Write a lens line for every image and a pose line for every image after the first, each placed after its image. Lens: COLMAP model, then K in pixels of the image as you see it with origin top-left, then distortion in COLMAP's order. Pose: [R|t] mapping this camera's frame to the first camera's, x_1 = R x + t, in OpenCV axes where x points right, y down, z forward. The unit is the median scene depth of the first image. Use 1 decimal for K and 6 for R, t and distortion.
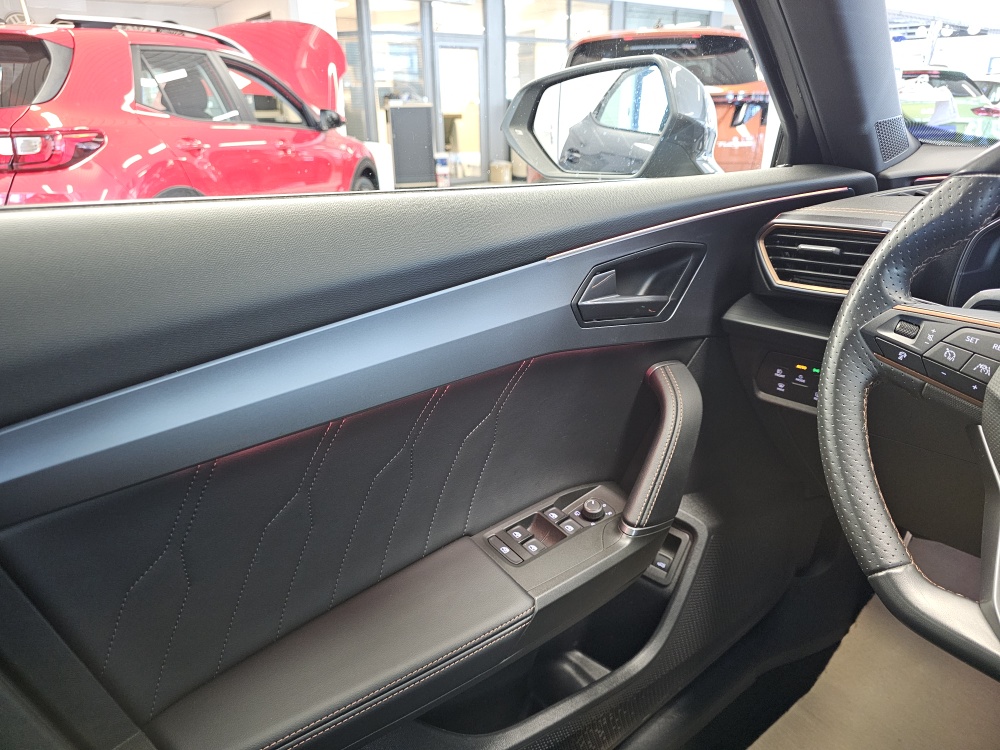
lens RADIAL K [[683.2, 0, 504.2], [0, 683.2, 369.8], [0, 0, 1]] dist [0.039584, -0.050167]
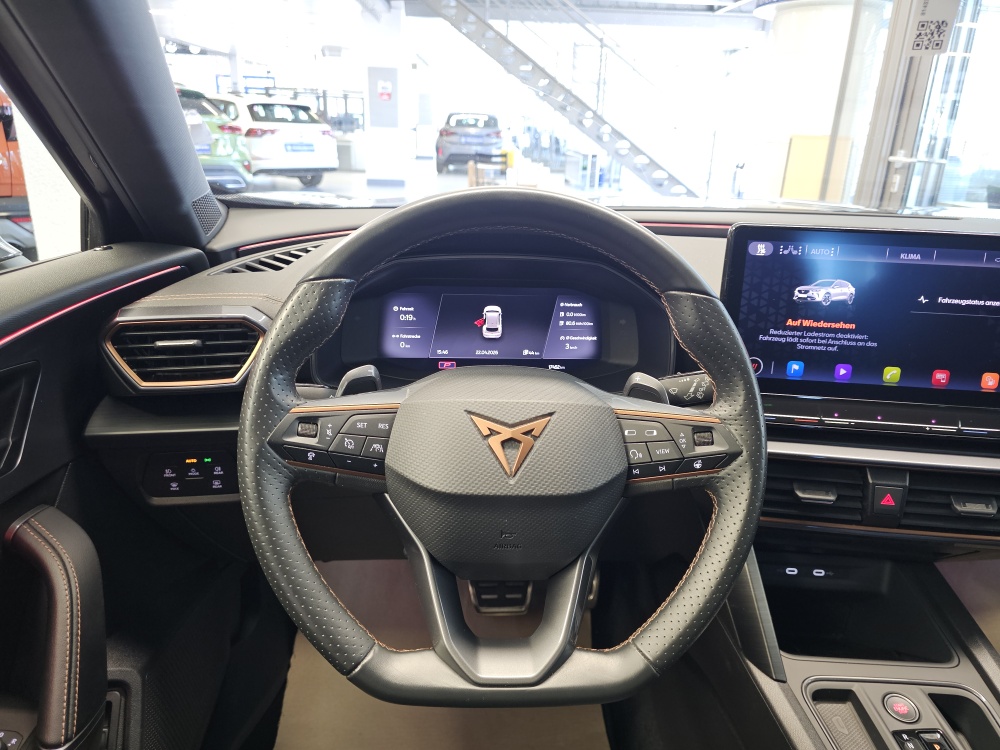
lens RADIAL K [[678.9, 0, 503.4], [0, 678.9, 368.4], [0, 0, 1]] dist [0.064229, -0.084993]
pose [[0.584828, -0.235632, 0.776179, -0.013404], [0.245722, 0.963381, 0.107318, -0.127361], [-0.773044, 0.127962, 0.621312, 0.082362]]
